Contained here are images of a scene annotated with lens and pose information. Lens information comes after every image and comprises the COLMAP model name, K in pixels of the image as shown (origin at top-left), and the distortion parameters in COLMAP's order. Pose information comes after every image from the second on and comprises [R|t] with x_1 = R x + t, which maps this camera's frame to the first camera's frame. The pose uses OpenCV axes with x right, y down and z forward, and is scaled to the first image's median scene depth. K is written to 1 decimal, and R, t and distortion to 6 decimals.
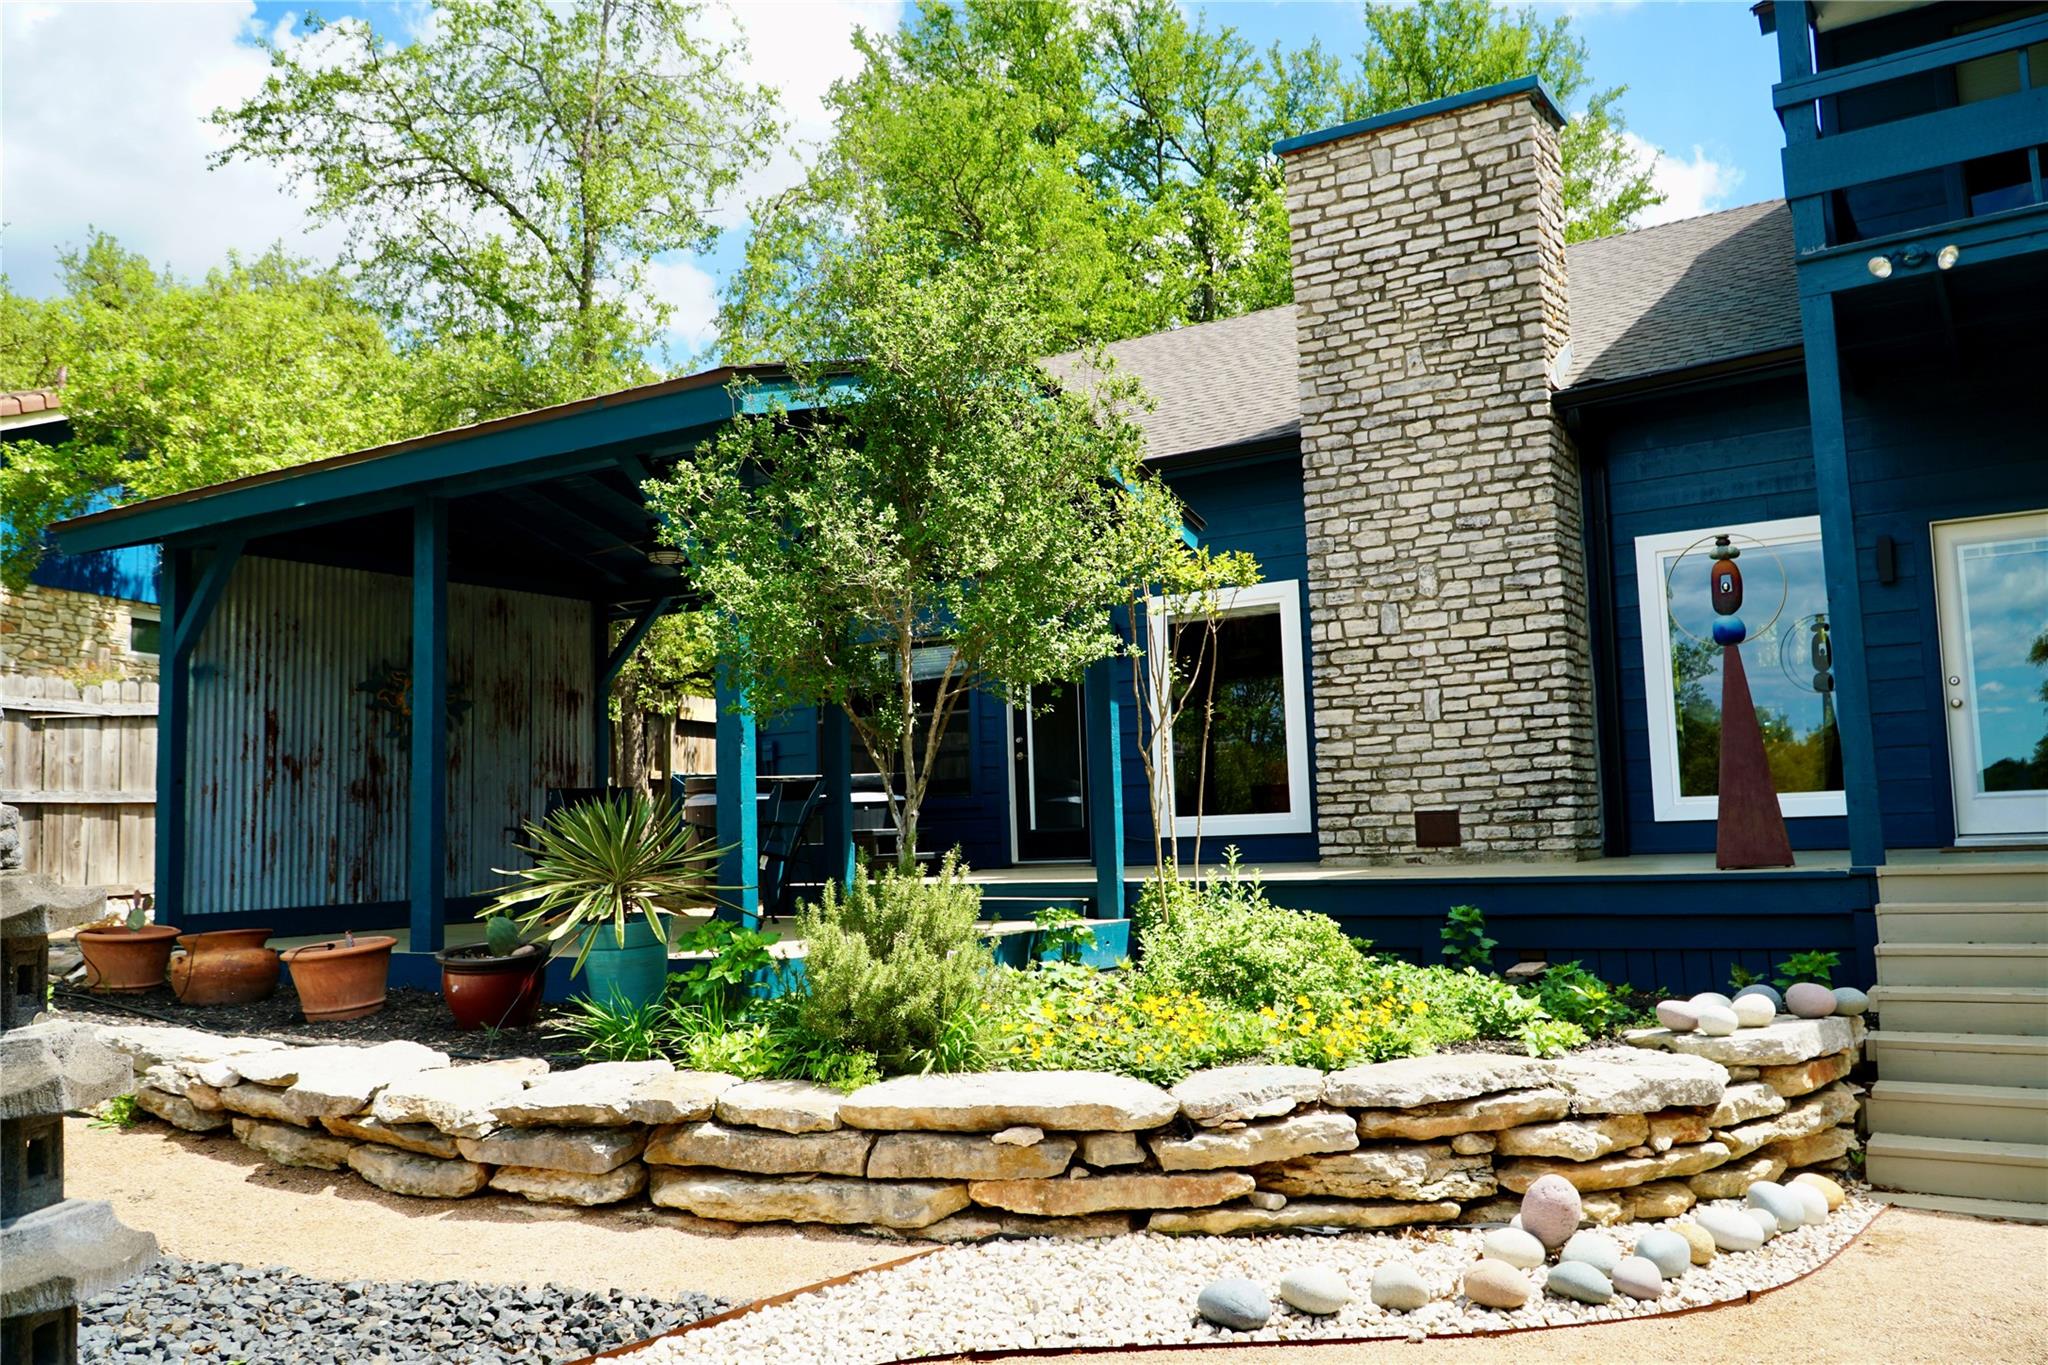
lens RADIAL K [[1616.0, 0, 1016.2], [0, 1616.0, 670.2], [0, 0, 1]] dist [-0.006163, -0.007412]
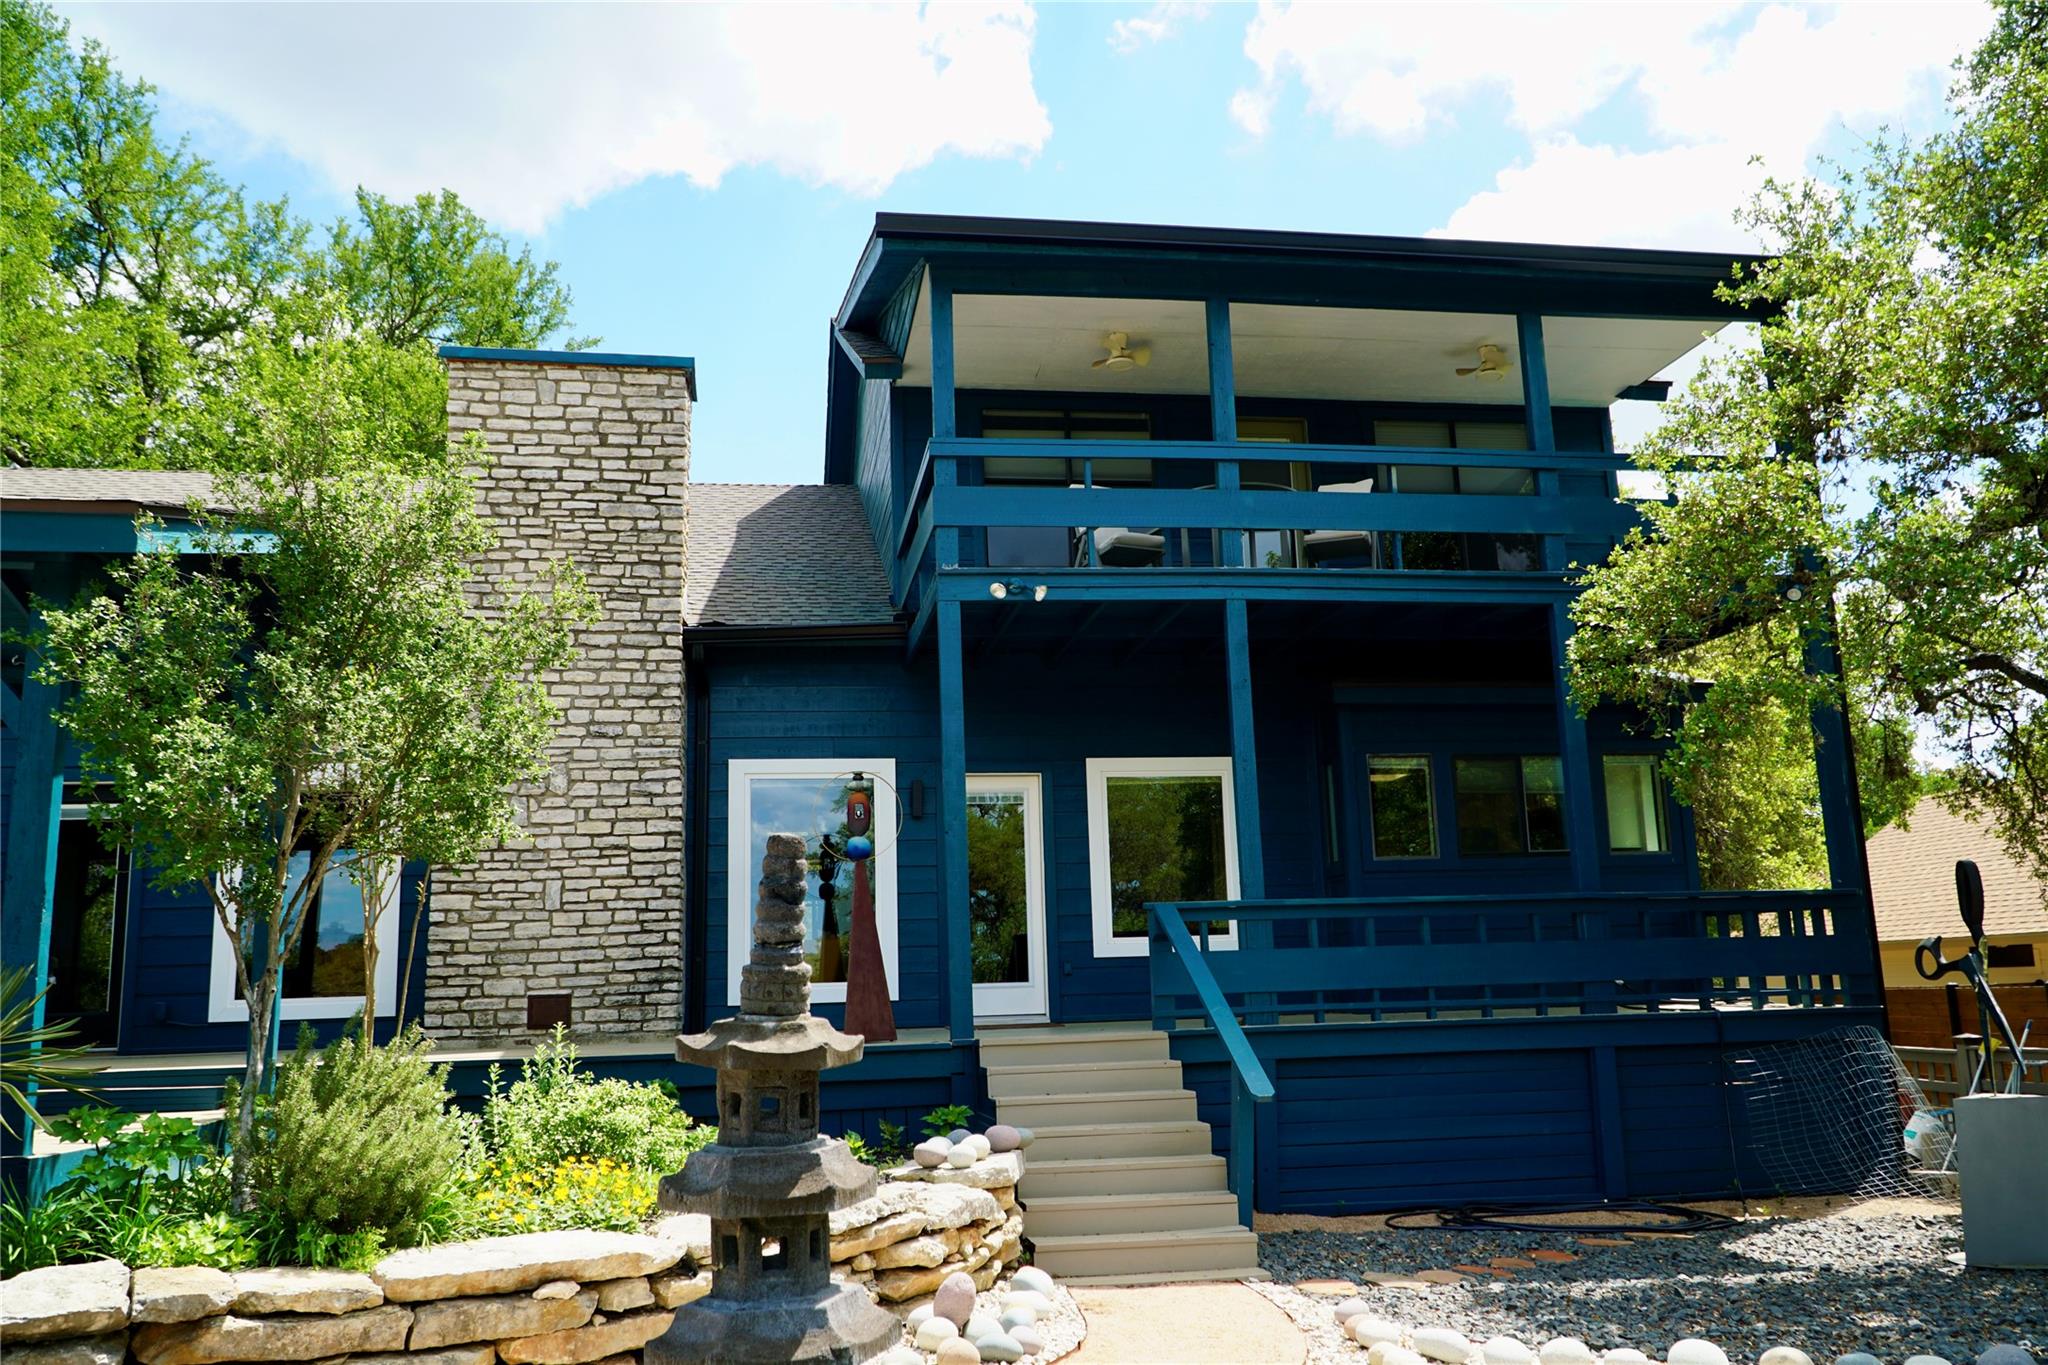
lens RADIAL K [[1616.0, 0, 1016.2], [0, 1616.0, 670.2], [0, 0, 1]] dist [-0.006163, -0.007412]
pose [[0.744354, 0.139264, 0.653102, -0.236250], [-0.062775, 0.988274, -0.139187, 0.003926], [-0.664828, 0.062606, 0.744369, -0.015489]]
